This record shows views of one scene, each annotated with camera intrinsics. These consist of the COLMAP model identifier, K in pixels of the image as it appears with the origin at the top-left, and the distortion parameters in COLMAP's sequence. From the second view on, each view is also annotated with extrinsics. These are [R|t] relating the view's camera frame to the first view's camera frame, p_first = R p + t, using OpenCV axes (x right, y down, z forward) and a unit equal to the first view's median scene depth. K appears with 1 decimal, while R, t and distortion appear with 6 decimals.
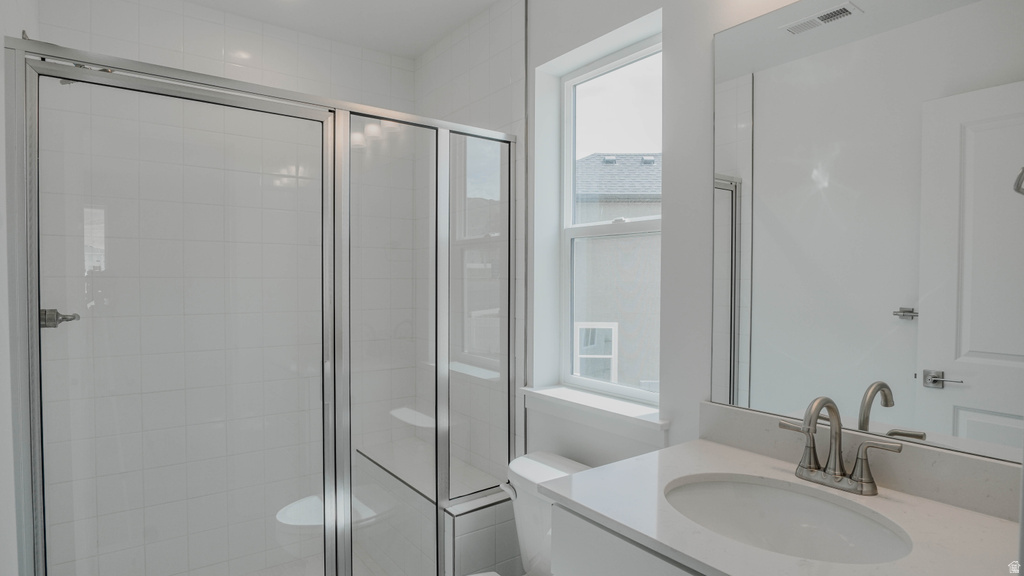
lens RADIAL K [[556.5, 0, 512.8], [0, 556.5, 287.7], [0, 0, 1]] dist [-0.027962, 0.002653]
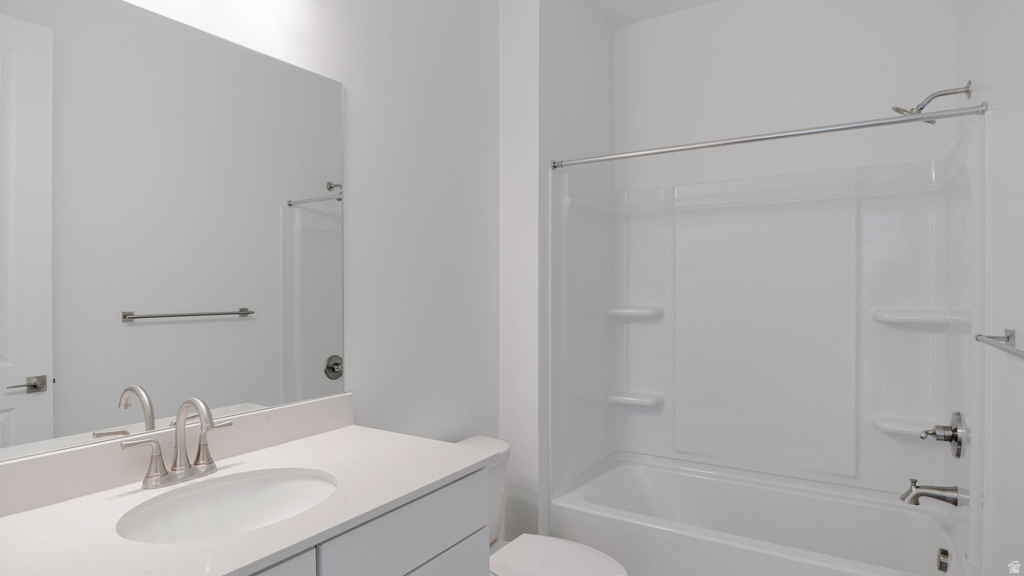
lens RADIAL K [[556.5, 0, 512.5], [0, 556.5, 288.8], [0, 0, 1]] dist [-0.027962, 0.002653]
pose [[-0.356648, 0.000253, 0.934239, -0.647132], [0.015218, 0.999869, 0.005539, -0.004686], [-0.934115, 0.016192, -0.356605, 0.800059]]
